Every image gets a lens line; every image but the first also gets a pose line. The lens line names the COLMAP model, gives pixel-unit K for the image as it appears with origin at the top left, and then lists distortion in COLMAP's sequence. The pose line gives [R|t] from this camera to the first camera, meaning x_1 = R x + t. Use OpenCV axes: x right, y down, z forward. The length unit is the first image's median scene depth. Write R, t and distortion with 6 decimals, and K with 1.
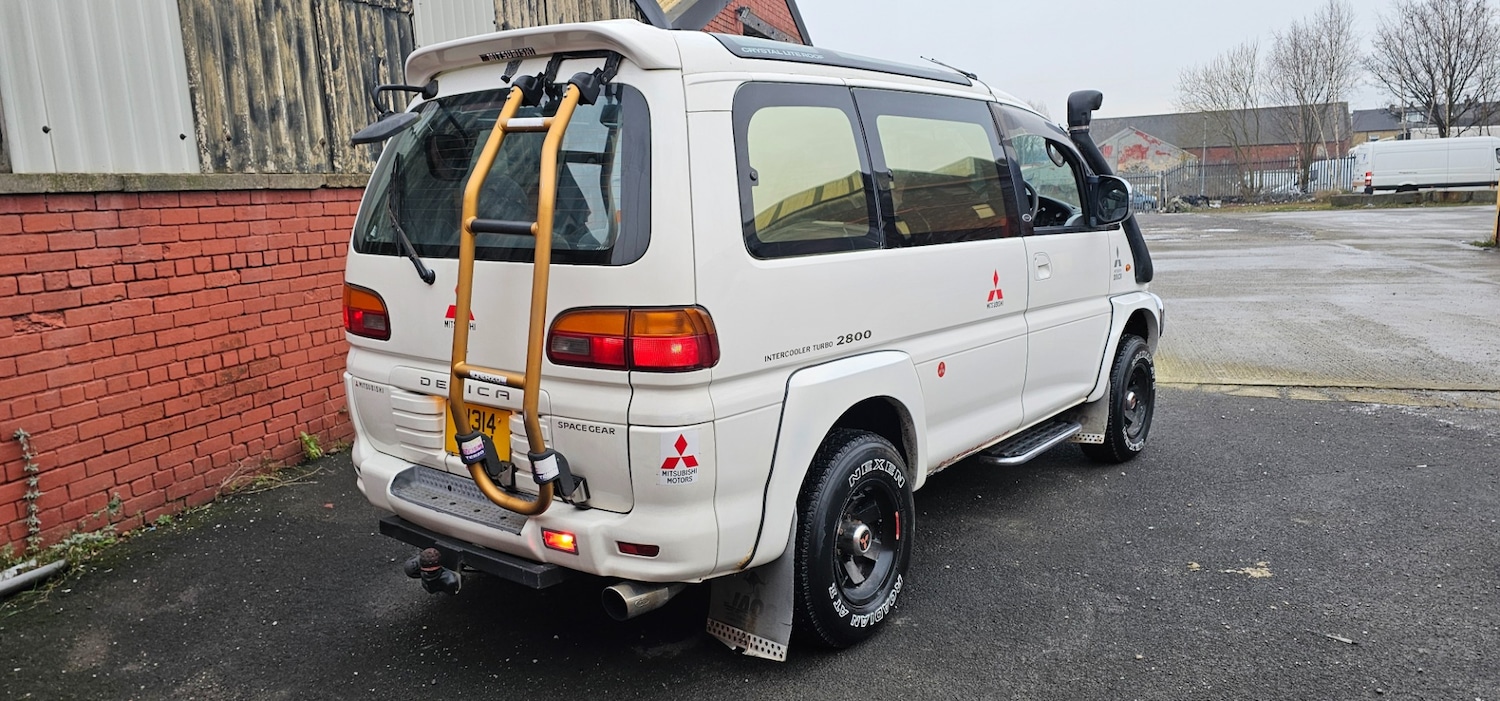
lens RADIAL K [[997.2, 0, 744.5], [0, 997.2, 354.3], [0, 0, 1]] dist [0.073793, -0.051629]
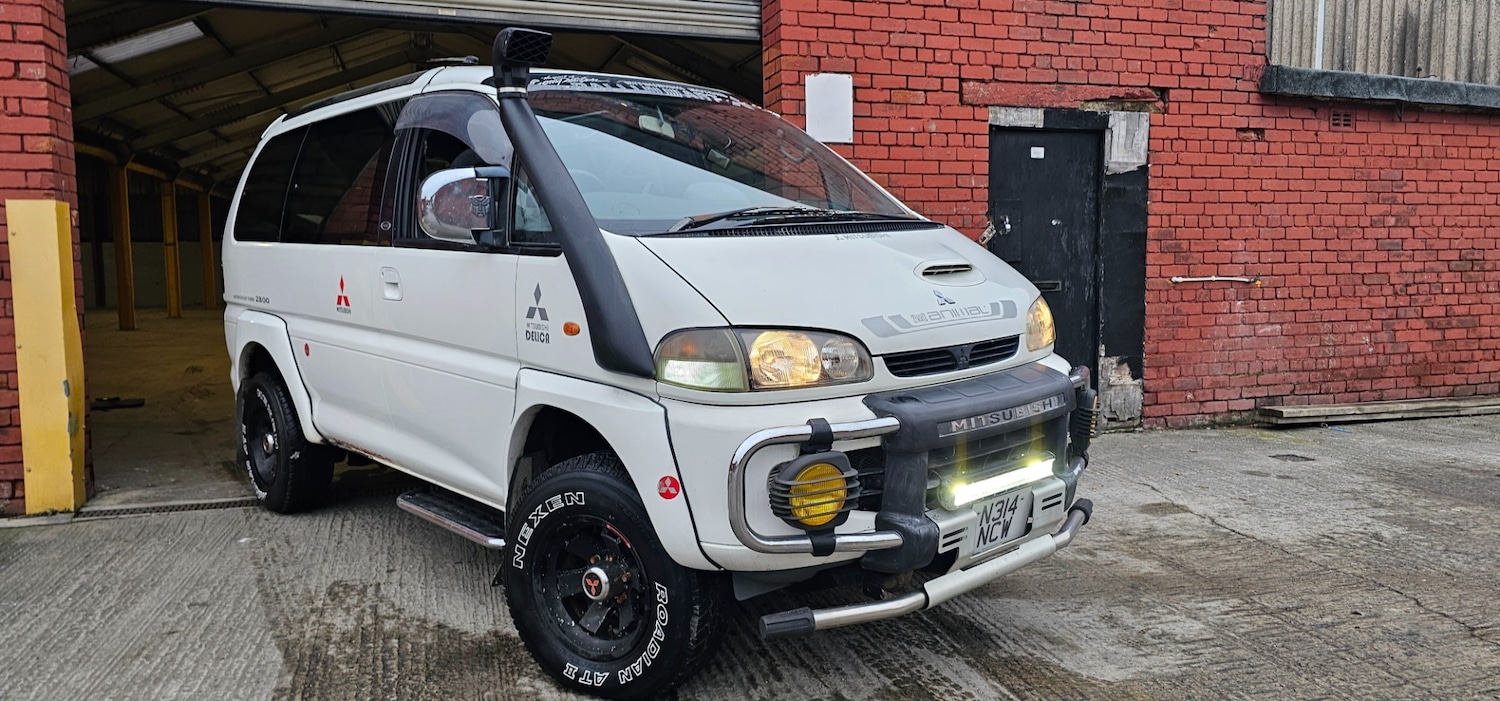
lens RADIAL K [[1013.9, 0, 772.2], [0, 1013.9, 339.0], [0, 0, 1]] dist [0.044878, -0.000931]
pose [[-0.159691, 0.135223, -0.977862, 1.538833], [-0.132063, 0.978743, 0.156912, -0.309695], [0.978293, 0.154197, -0.138439, 2.035297]]
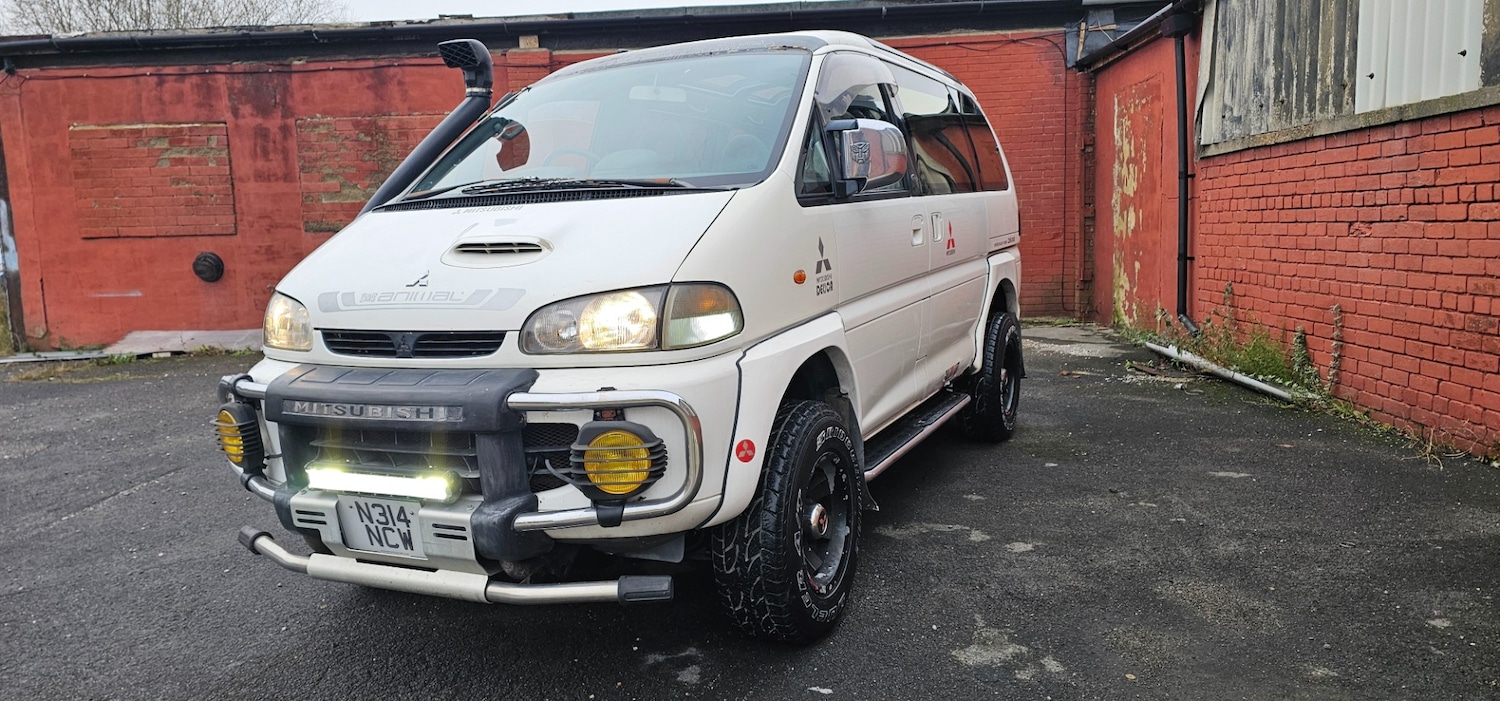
lens RADIAL K [[1010.7, 0, 738.1], [0, 1010.7, 348.6], [0, 0, 1]] dist [0.060955, -0.061586]
pose [[-0.973155, 0.096377, -0.209001, 0.506355], [0.033589, 0.957850, 0.285297, -0.402438], [0.227688, 0.270618, -0.935374, 2.948050]]
